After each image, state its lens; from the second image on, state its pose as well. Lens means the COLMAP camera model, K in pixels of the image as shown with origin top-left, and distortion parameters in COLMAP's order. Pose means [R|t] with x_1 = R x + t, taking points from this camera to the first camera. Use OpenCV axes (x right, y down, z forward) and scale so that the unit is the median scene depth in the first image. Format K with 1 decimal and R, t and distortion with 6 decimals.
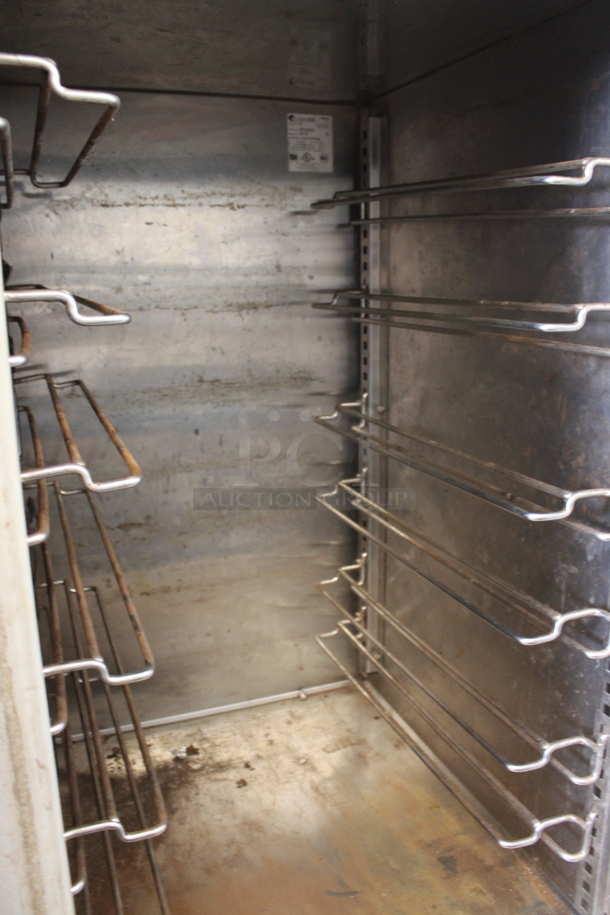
lens RADIAL K [[794.9, 0, 305.0], [0, 794.9, 457.5], [0, 0, 1]] dist [-0.124446, 0.000267]
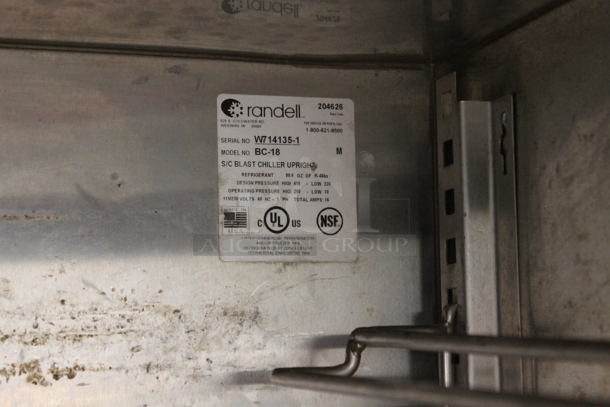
lens RADIAL K [[986.3, 0, 305.0], [0, 986.3, 203.5], [0, 0, 1]] dist [-0.451776, -0.009465]
pose [[0.996001, -0.005806, -0.089149, 0.052658], [-0.022491, 0.949451, -0.313108, -0.262492], [0.086461, 0.313861, 0.945524, 0.607613]]
